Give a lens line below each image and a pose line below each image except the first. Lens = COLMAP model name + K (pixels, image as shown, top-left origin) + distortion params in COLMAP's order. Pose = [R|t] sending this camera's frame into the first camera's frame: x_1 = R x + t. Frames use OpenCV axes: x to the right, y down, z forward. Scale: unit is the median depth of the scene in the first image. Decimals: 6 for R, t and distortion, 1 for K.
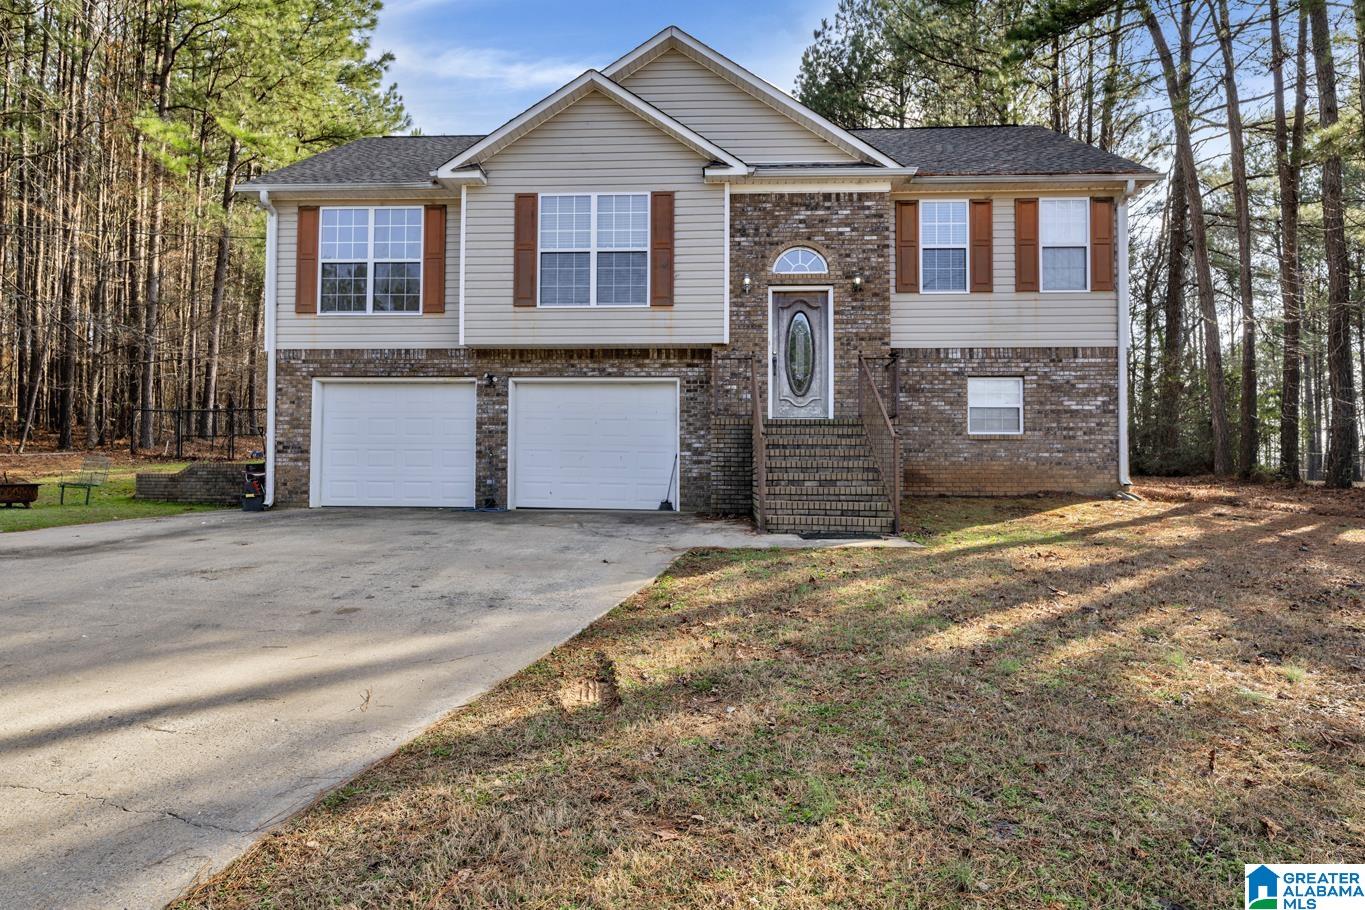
lens RADIAL K [[774.8, 0, 678.7], [0, 774.8, 458.0], [0, 0, 1]] dist [0.005516, -0.001142]
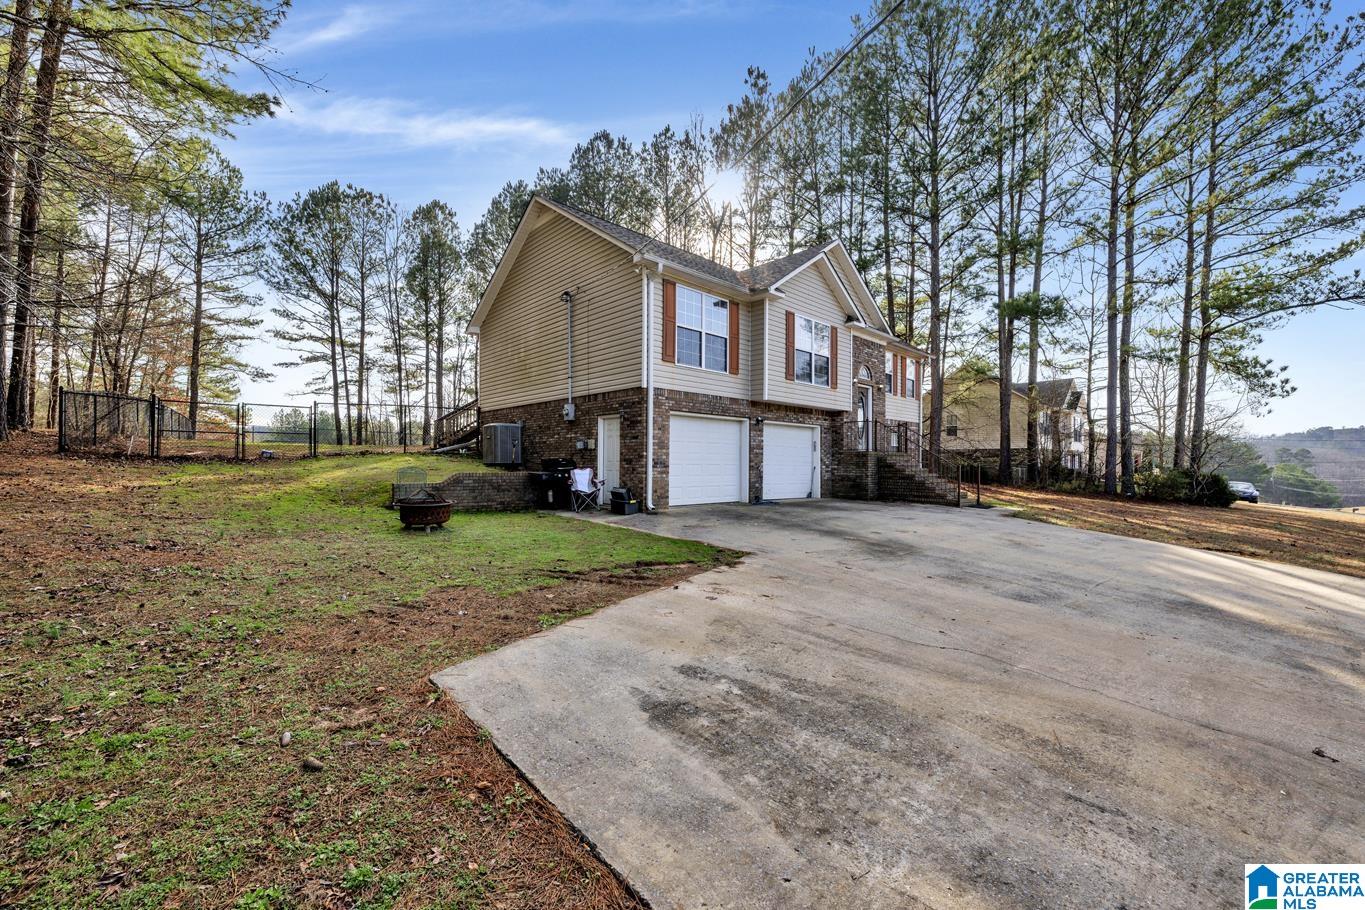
lens RADIAL K [[534.1, 0, 683.8], [0, 534.1, 460.1], [0, 0, 1]] dist [0.002223, 0.001206]
pose [[0.692136, 0.005293, 0.721747, -1.172620], [-0.022761, 0.999636, 0.014497, -0.034357], [-0.721408, -0.026462, 0.692005, 0.362914]]
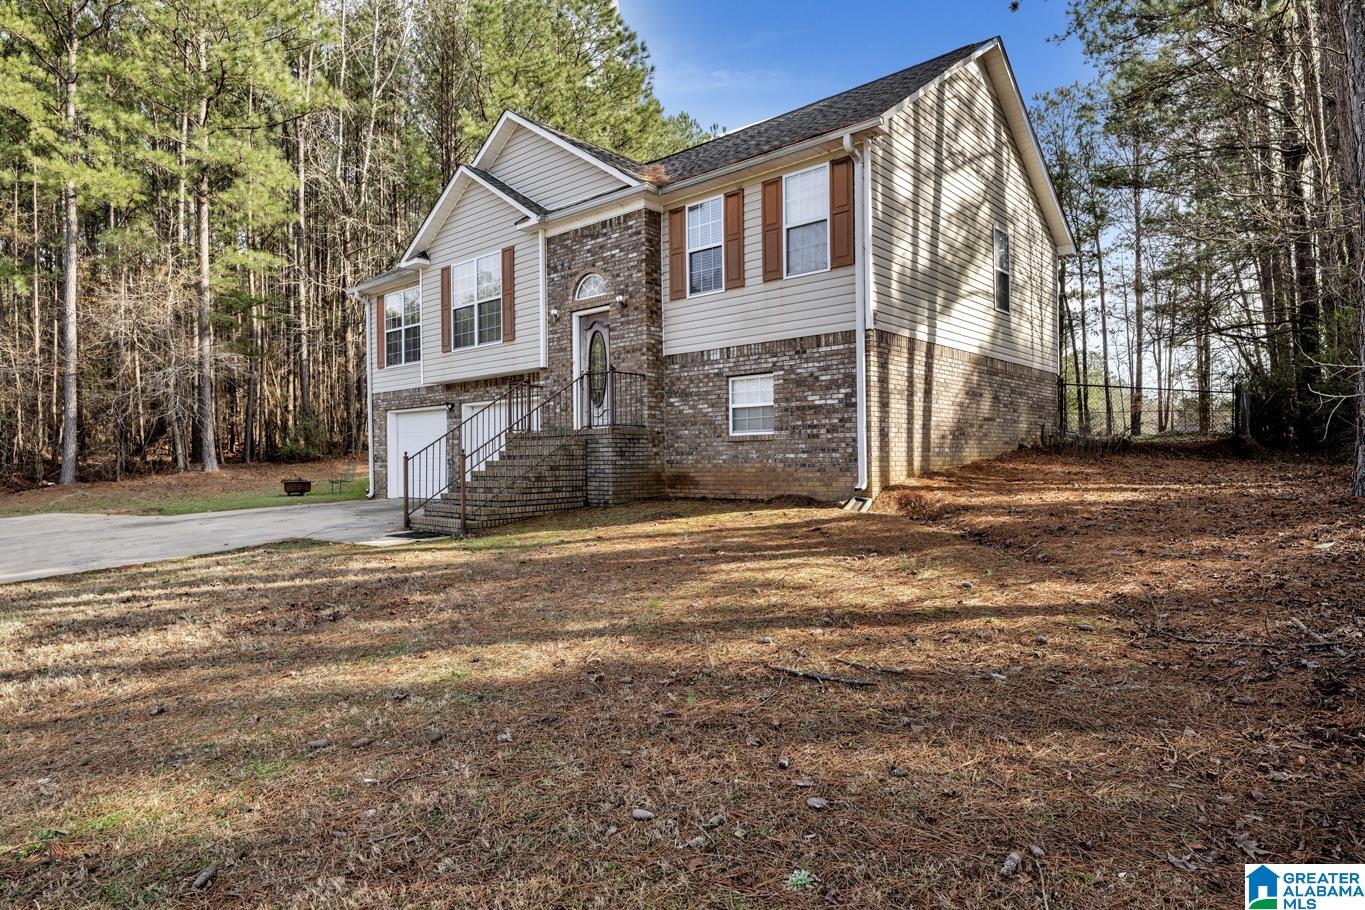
lens RADIAL K [[774.8, 0, 681.7], [0, 774.8, 458.0], [0, 0, 1]] dist [0.005516, -0.001142]
pose [[0.780030, -0.015420, -0.625553, 0.944882], [0.035166, 0.999197, 0.019220, -0.023747], [0.624754, -0.036991, 0.779945, 0.199715]]
